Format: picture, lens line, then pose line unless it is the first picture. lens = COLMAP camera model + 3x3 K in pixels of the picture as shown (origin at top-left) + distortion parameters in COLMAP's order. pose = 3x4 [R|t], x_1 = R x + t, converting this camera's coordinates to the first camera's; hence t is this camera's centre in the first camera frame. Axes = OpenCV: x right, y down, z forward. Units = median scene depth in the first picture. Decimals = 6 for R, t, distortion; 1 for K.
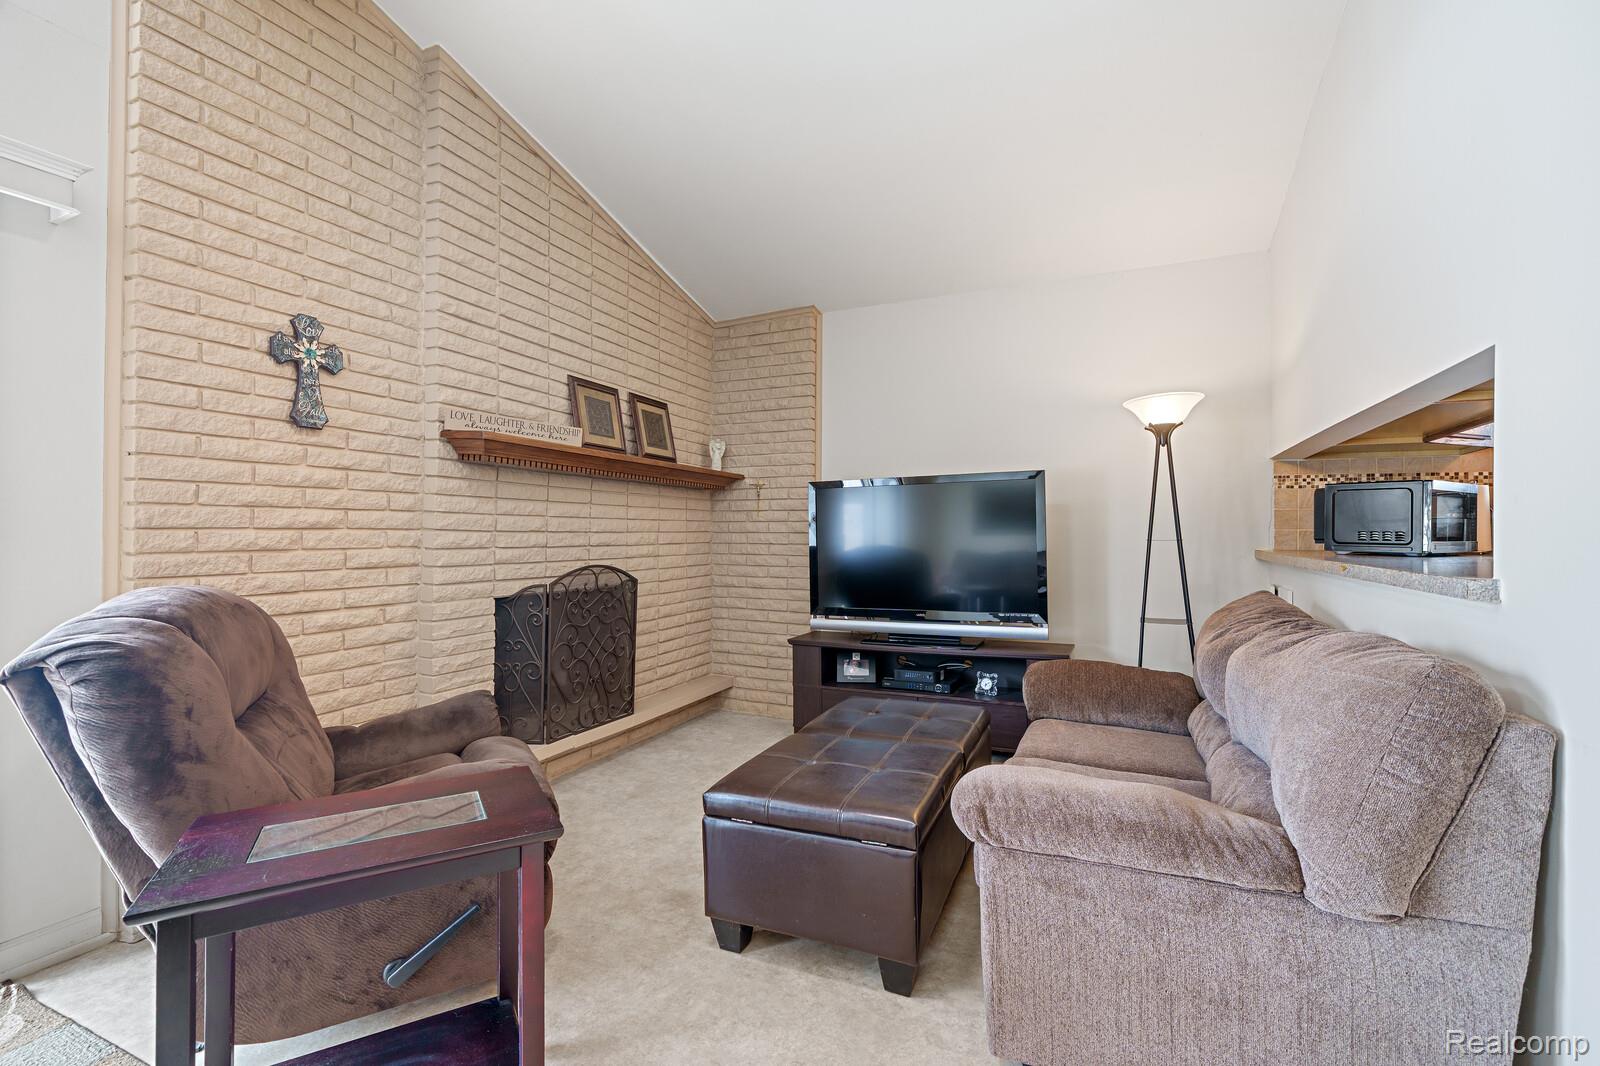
lens RADIAL K [[700.8, 0, 805.6], [0, 700.8, 532.0], [0, 0, 1]] dist [-0.002934, -0.000296]
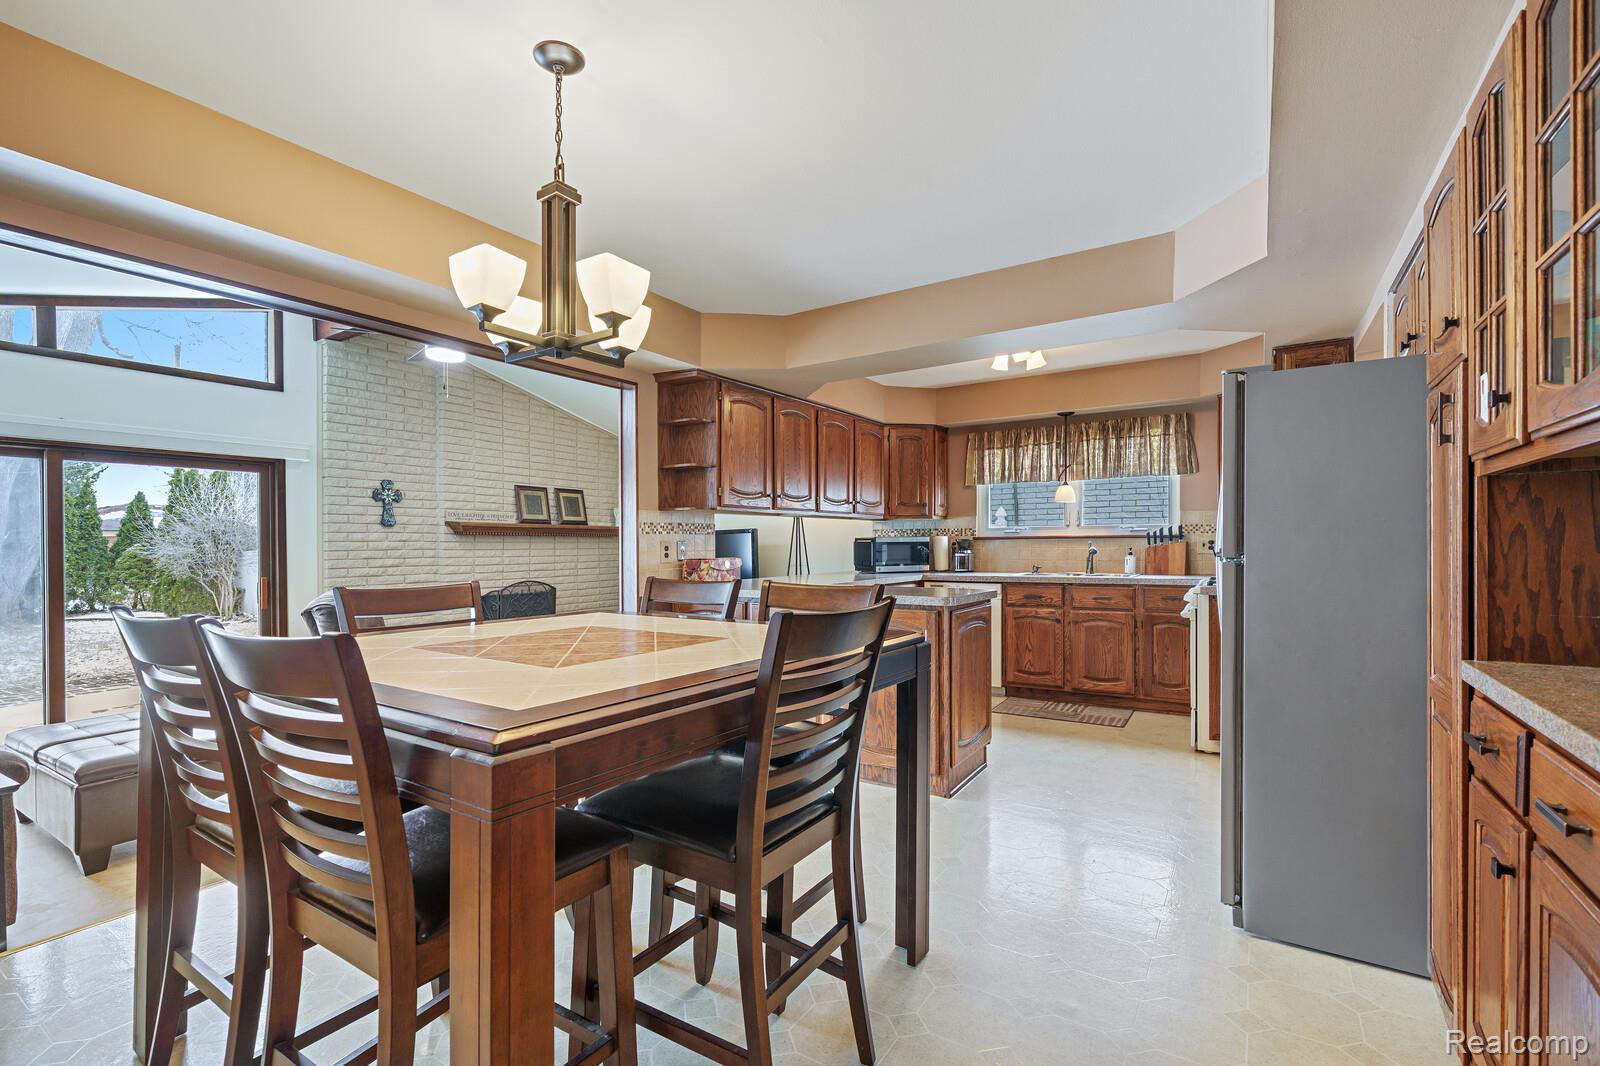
lens RADIAL K [[700.8, 0, 794.4], [0, 700.8, 543.9], [0, 0, 1]] dist [-0.002934, -0.000296]
pose [[0.988780, -0.018468, -0.148236, 0.869898], [0.017751, 0.999823, -0.006157, -0.037153], [0.148323, 0.003457, 0.988933, -0.997594]]
